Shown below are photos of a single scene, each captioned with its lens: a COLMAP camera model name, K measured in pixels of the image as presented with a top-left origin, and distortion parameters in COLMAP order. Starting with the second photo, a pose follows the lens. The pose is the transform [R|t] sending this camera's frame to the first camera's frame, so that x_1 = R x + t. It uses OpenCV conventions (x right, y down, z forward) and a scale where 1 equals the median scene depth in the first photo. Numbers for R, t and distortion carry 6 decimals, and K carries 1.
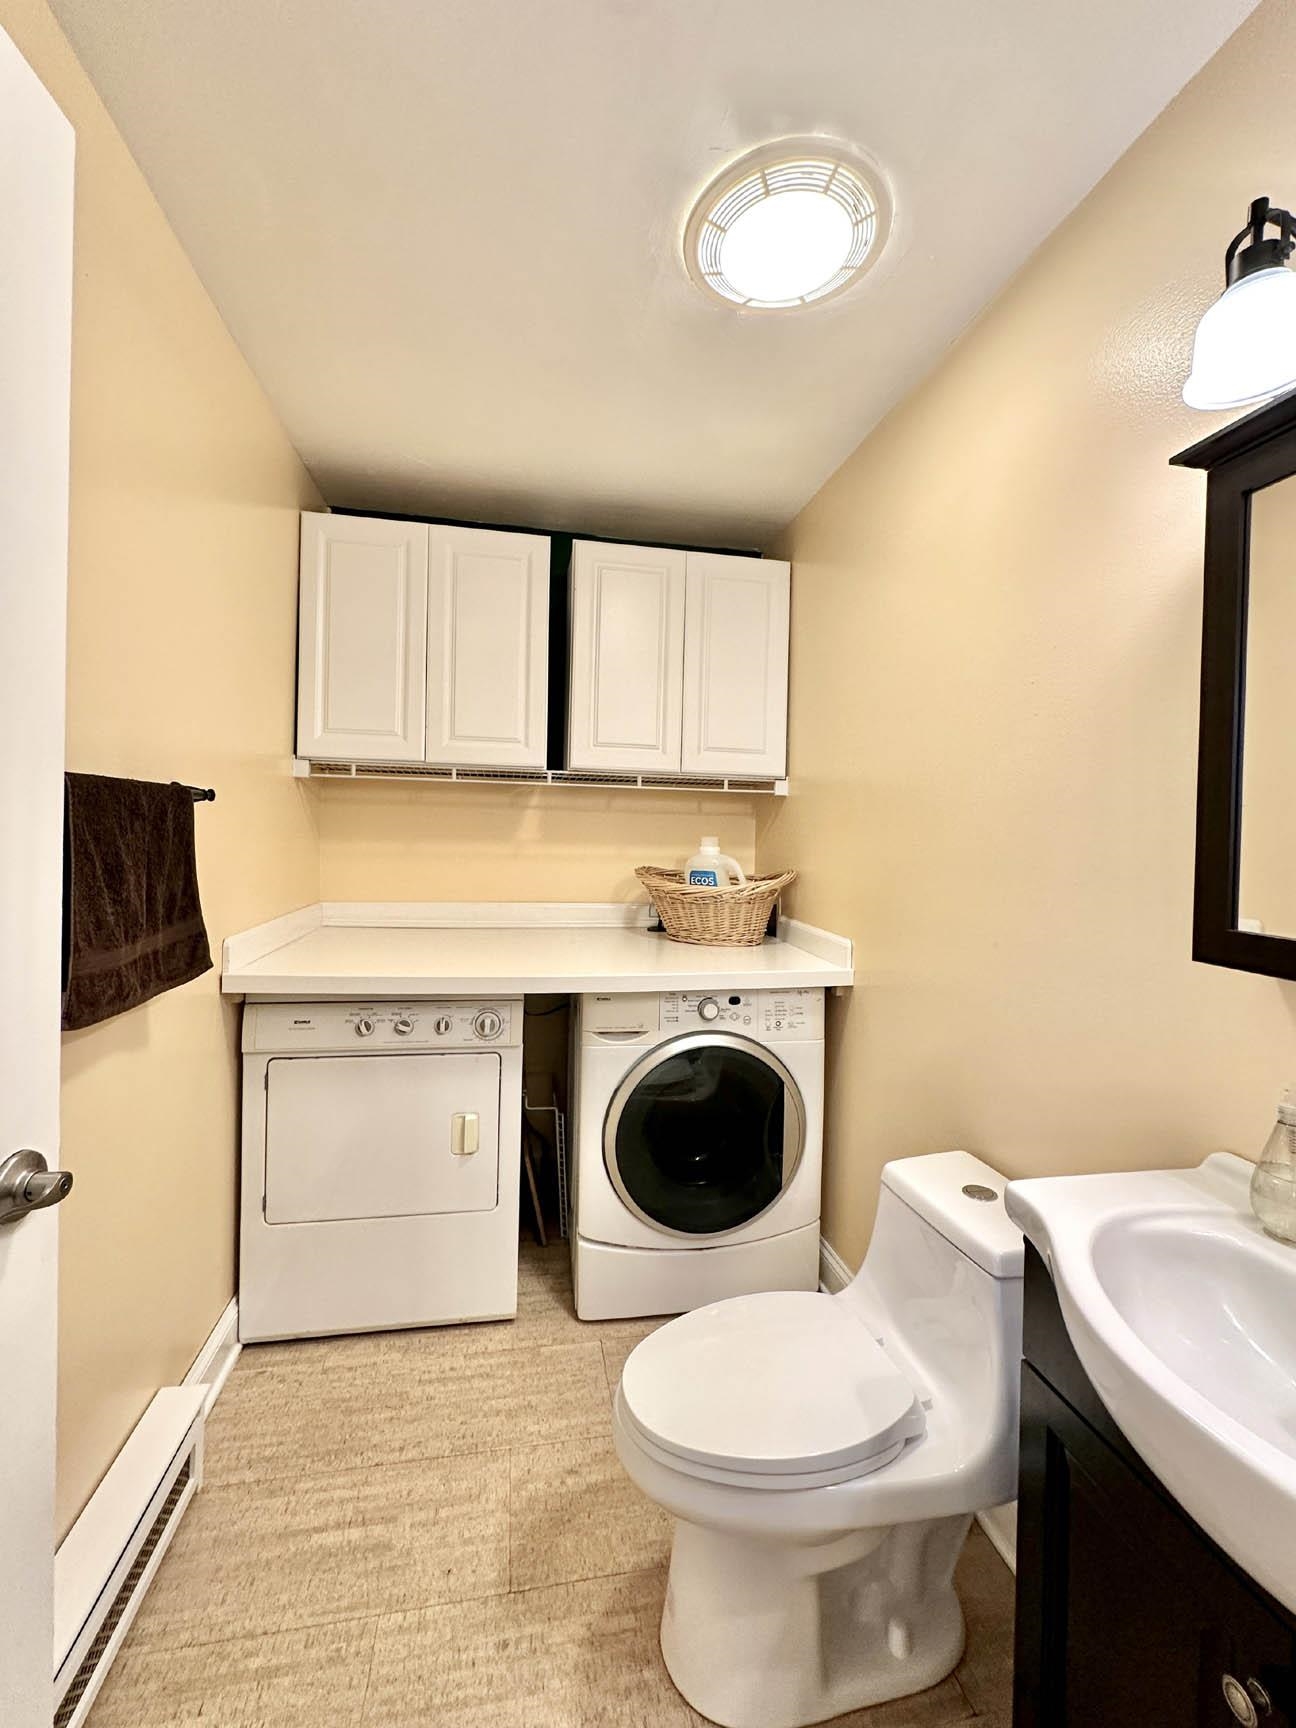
lens RADIAL K [[715.3, 0, 648.0], [0, 715.3, 864.0], [0, 0, 1]] dist [-0.001595, -0.000251]
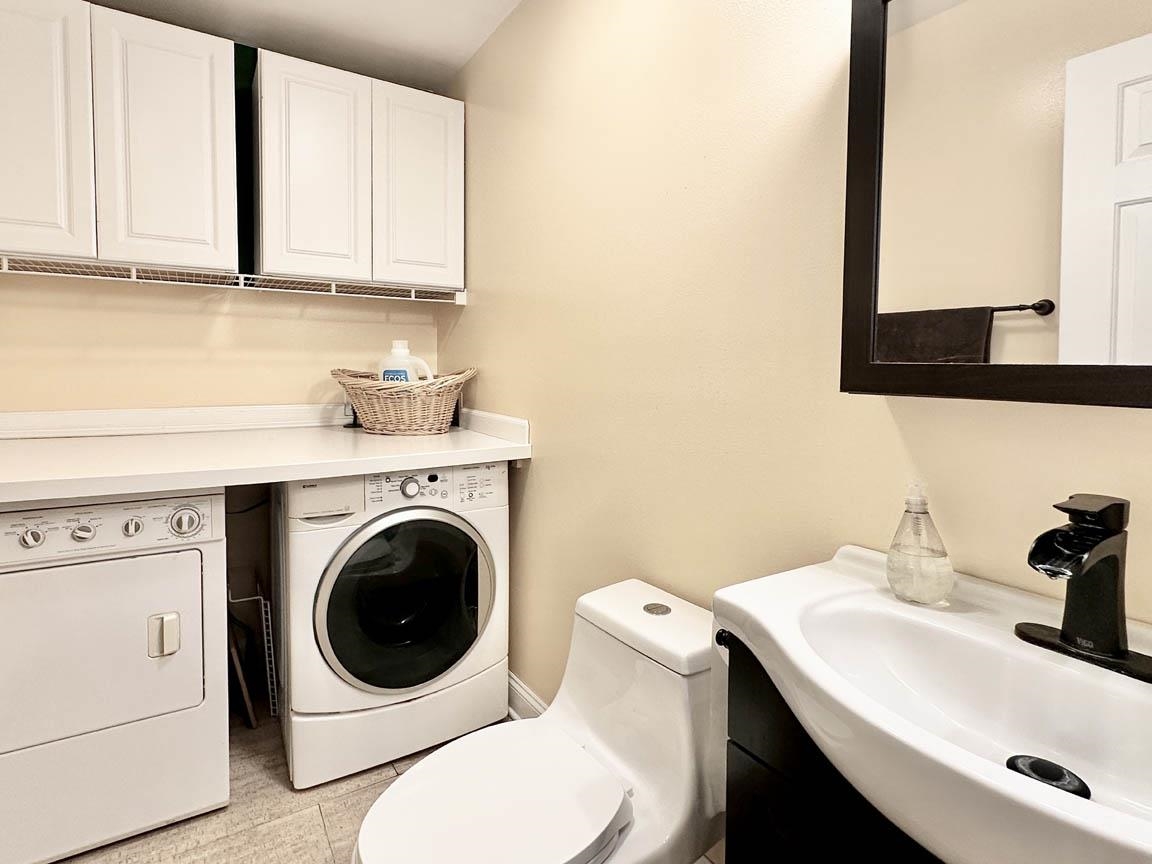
lens RADIAL K [[575.0, 0, 528.8], [0, 575.0, 395.9], [0, 0, 1]] dist [-0.001510, -0.000060]
pose [[0.944870, -0.035253, 0.325542, -0.025907], [0.027548, 0.999221, 0.028248, 0.038341], [-0.326284, -0.017723, 0.945106, 0.091051]]
